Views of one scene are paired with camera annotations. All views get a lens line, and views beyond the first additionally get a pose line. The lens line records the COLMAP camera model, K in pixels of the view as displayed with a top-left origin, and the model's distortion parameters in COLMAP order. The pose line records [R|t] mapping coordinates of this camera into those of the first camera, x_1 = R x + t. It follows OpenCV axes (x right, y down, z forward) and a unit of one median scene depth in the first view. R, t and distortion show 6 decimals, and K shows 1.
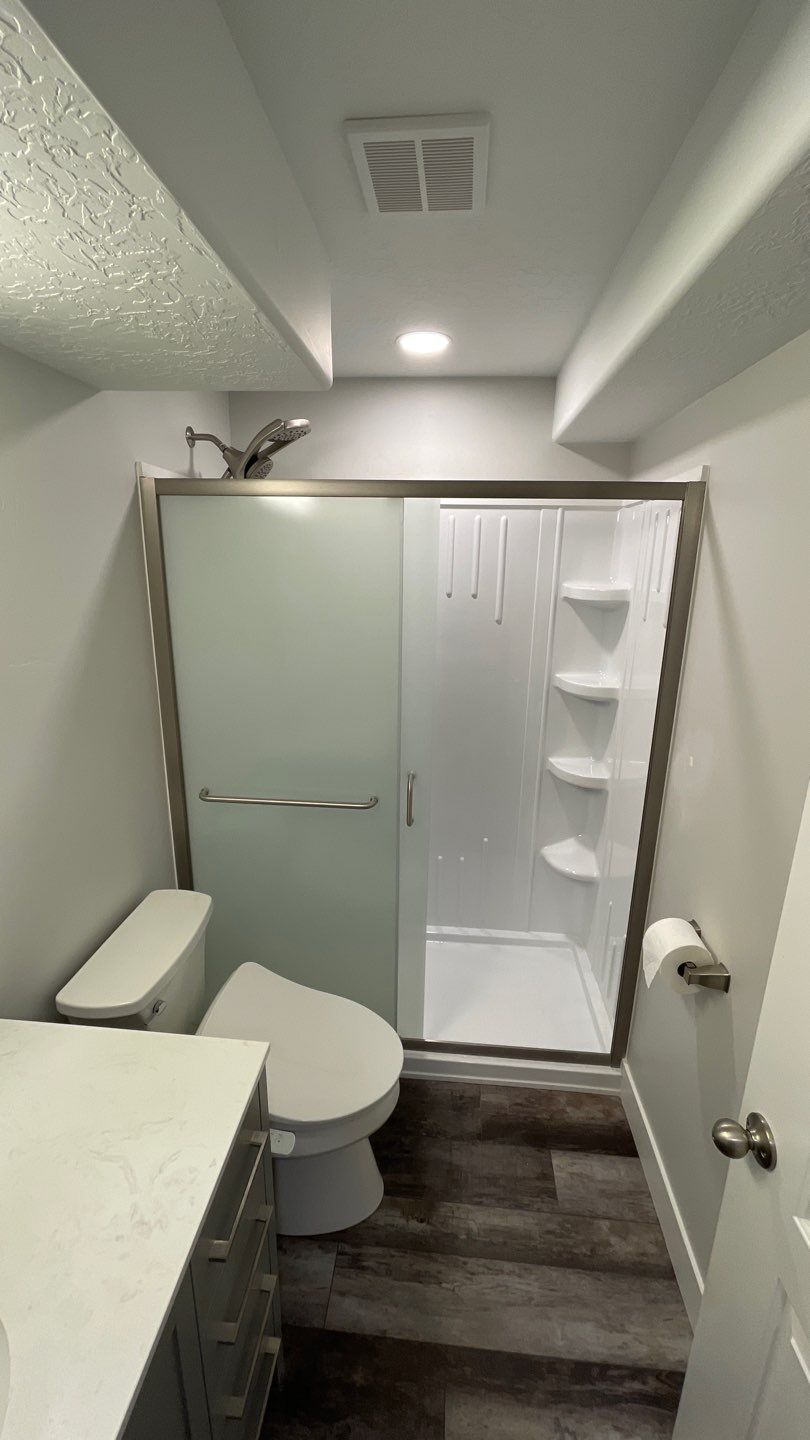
lens RADIAL K [[582.2, 0, 408.5], [0, 582.2, 712.7], [0, 0, 1]] dist [-0.001816, -0.000207]
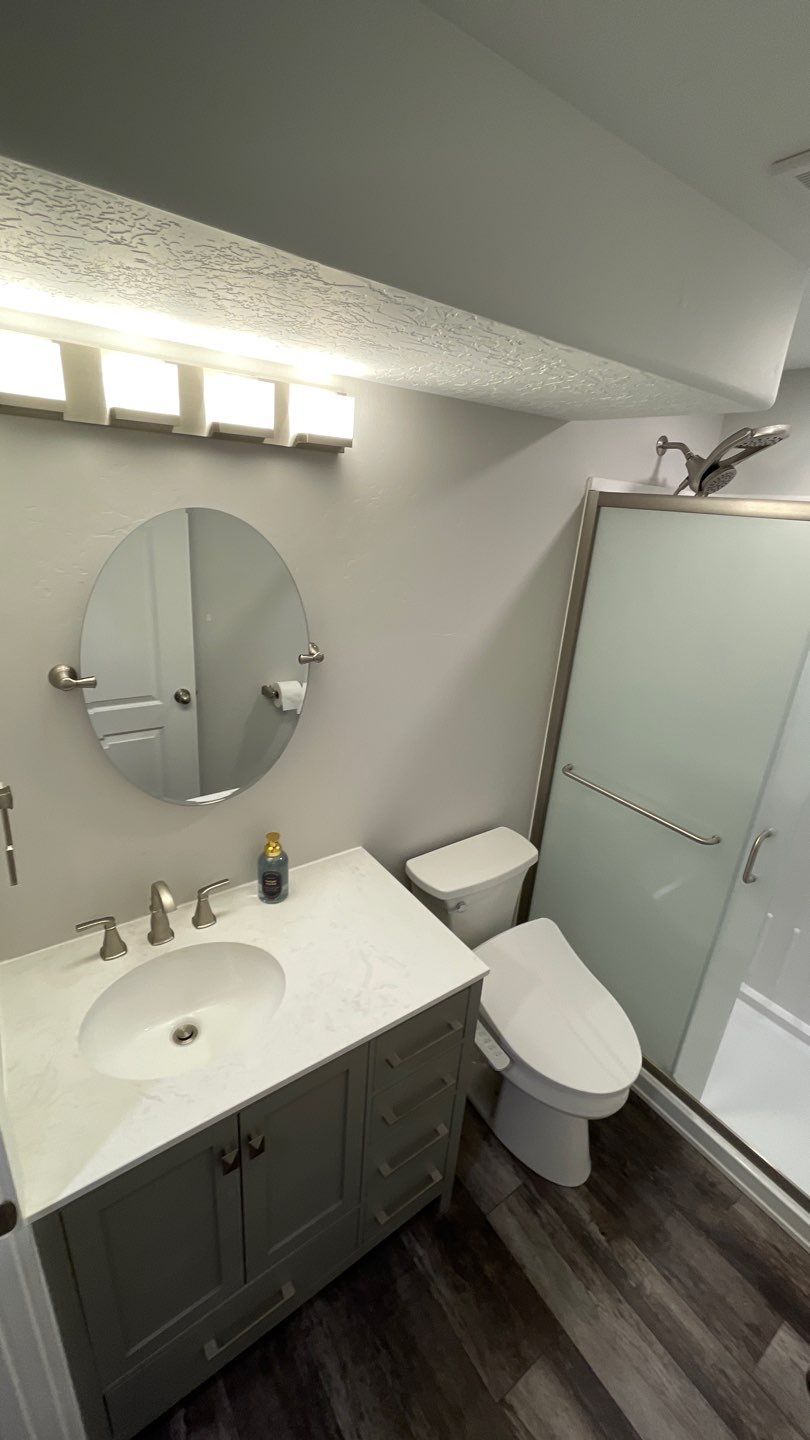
lens RADIAL K [[582.2, 0, 408.5], [0, 582.2, 712.7], [0, 0, 1]] dist [-0.001816, -0.000207]
pose [[0.647656, 0.292508, -0.703549, 0.253055], [-0.254384, 0.953402, 0.162212, -0.081927], [0.718214, 0.073914, 0.691886, -0.025683]]
